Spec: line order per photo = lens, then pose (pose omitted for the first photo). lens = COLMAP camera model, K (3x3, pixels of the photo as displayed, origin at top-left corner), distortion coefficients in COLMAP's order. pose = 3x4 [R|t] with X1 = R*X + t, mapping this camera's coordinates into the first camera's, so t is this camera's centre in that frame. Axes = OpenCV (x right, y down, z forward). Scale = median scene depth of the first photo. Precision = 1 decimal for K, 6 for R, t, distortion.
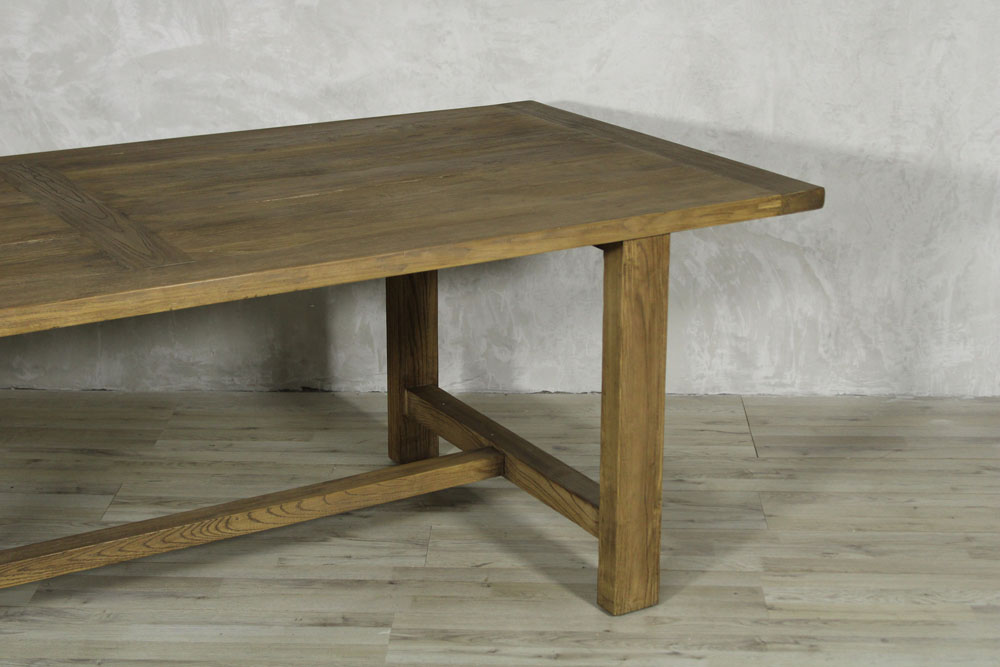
lens RADIAL K [[1794.6, 0, 502.1], [0, 1794.6, 330.9], [0, 0, 1]] dist [0.008194, 0.000000]
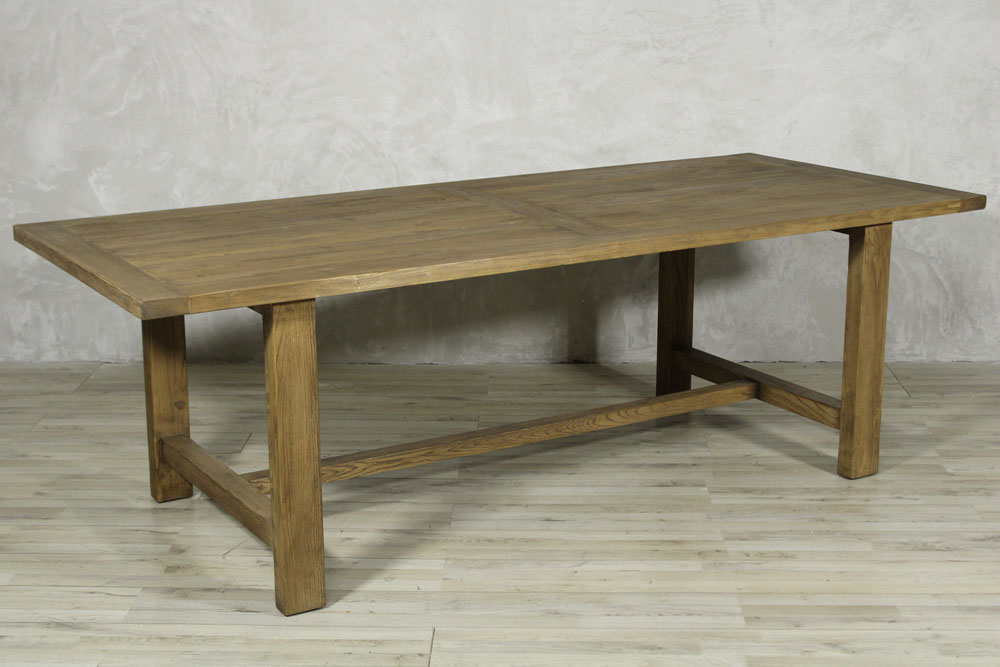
lens RADIAL K [[1626.7, 0, 492.0], [0, 1626.7, 331.6], [0, 0, 1]] dist [-0.014137, 0.000000]
pose [[0.999892, -0.008002, 0.012338, -0.203710], [0.008728, 0.998159, -0.060022, 0.090730], [-0.011835, 0.060123, 0.998121, -0.295154]]
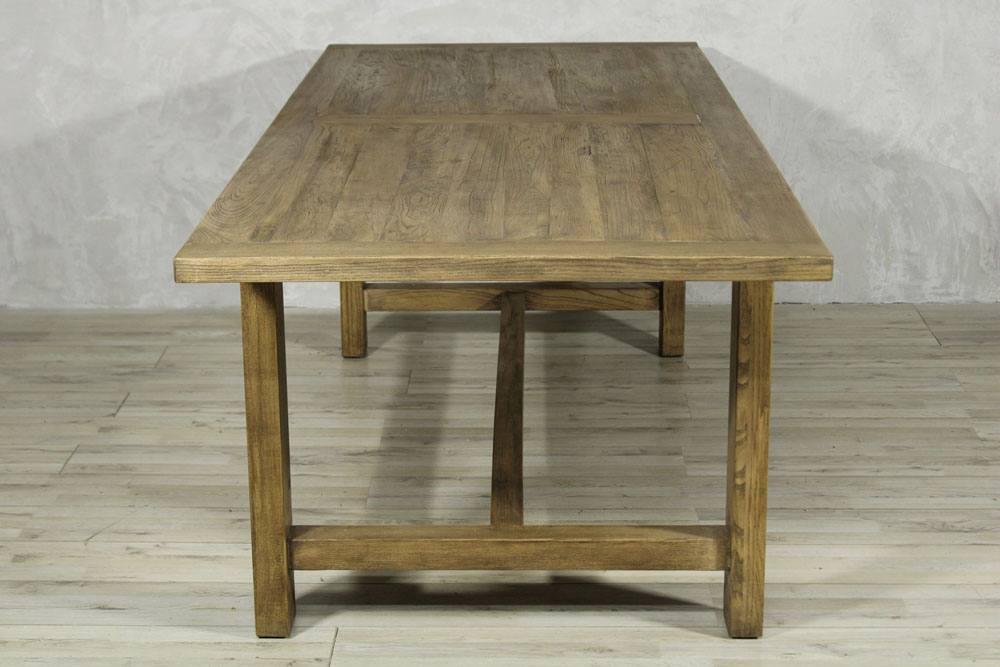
lens RADIAL K [[1995.4, 0, 494.2], [0, 1995.4, 333.3], [0, 0, 1]] dist [0.044615, 0.000000]
pose [[0.999707, -0.011986, 0.021009, -0.173072], [0.012590, 0.999504, -0.028876, 0.093786], [-0.020653, 0.029132, 0.999362, -0.297509]]
